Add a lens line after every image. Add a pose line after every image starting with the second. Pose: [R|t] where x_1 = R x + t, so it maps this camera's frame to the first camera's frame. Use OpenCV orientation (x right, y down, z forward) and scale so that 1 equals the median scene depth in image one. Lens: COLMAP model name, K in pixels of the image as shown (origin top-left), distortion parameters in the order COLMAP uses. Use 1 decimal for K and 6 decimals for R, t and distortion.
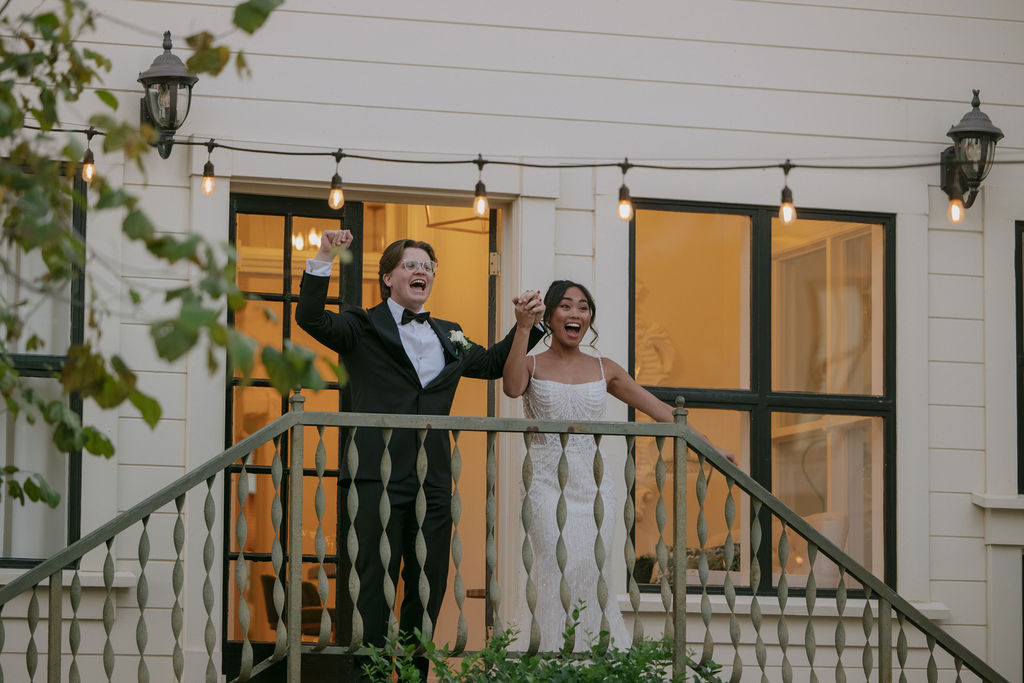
lens RADIAL K [[4210.8, 0, 512.0], [0, 4210.8, 341.5], [0, 0, 1]] dist [0.125357, 1.773094]
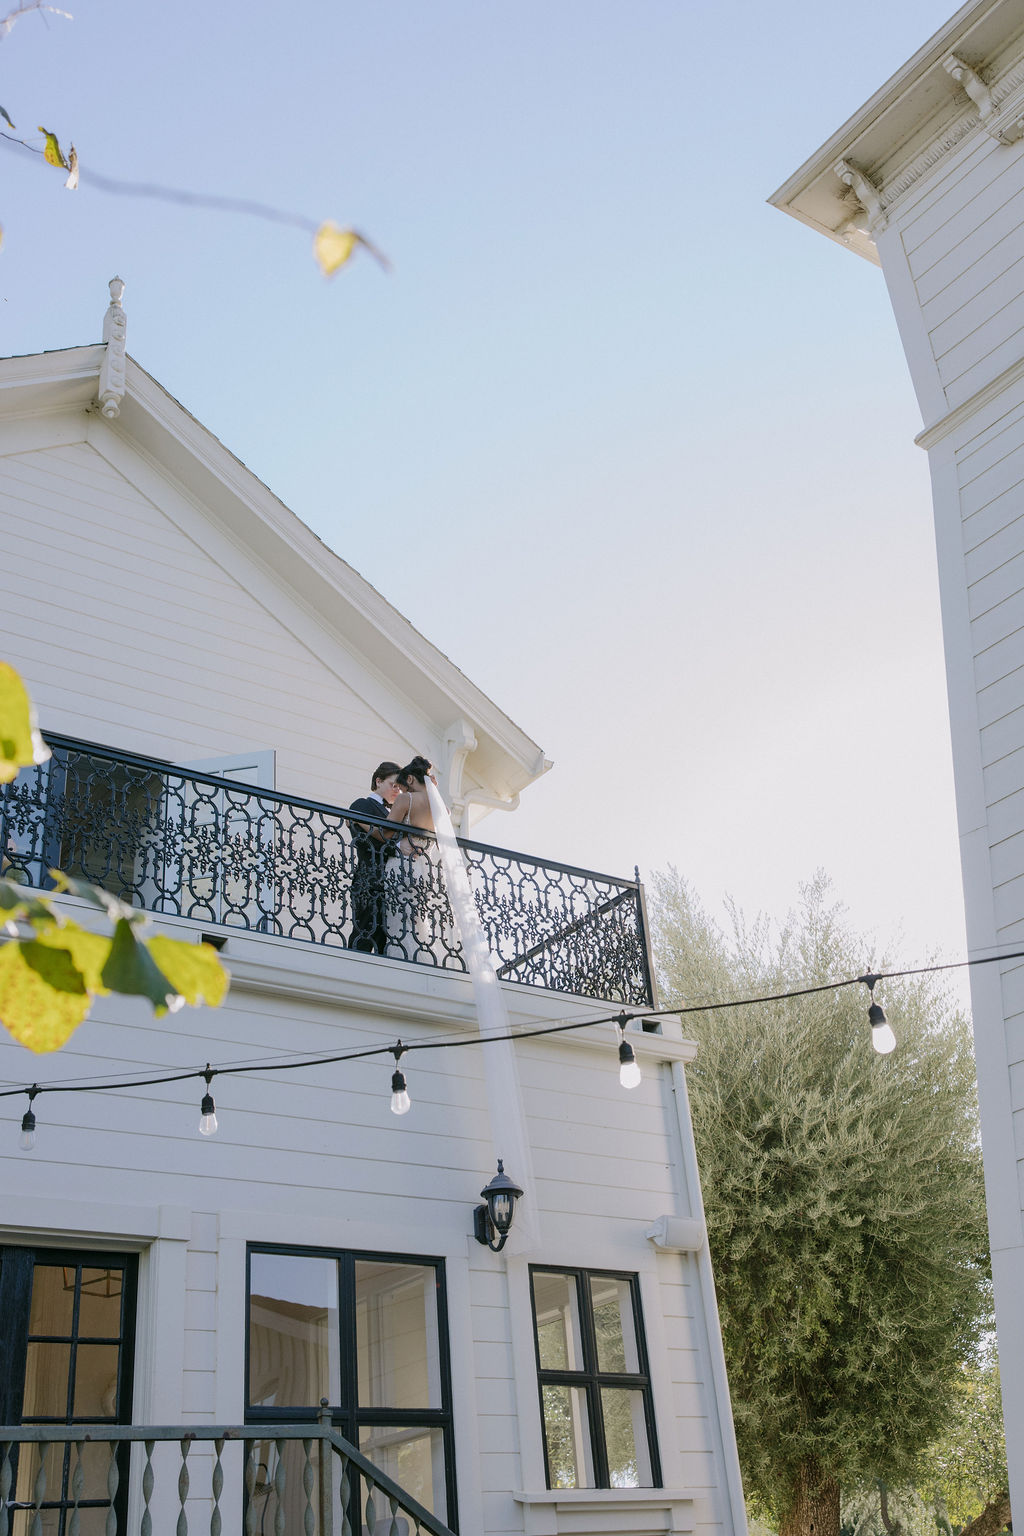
lens RADIAL K [[1590.2, 0, 512.0], [0, 1590.2, 768.0], [0, 0, 1]] dist [0.007172, 0.010244]
pose [[0.960983, 0.059319, 0.270173, -0.030670], [0.053439, 0.918519, -0.391748, 0.024637], [-0.271397, 0.390901, 0.879511, 0.511249]]
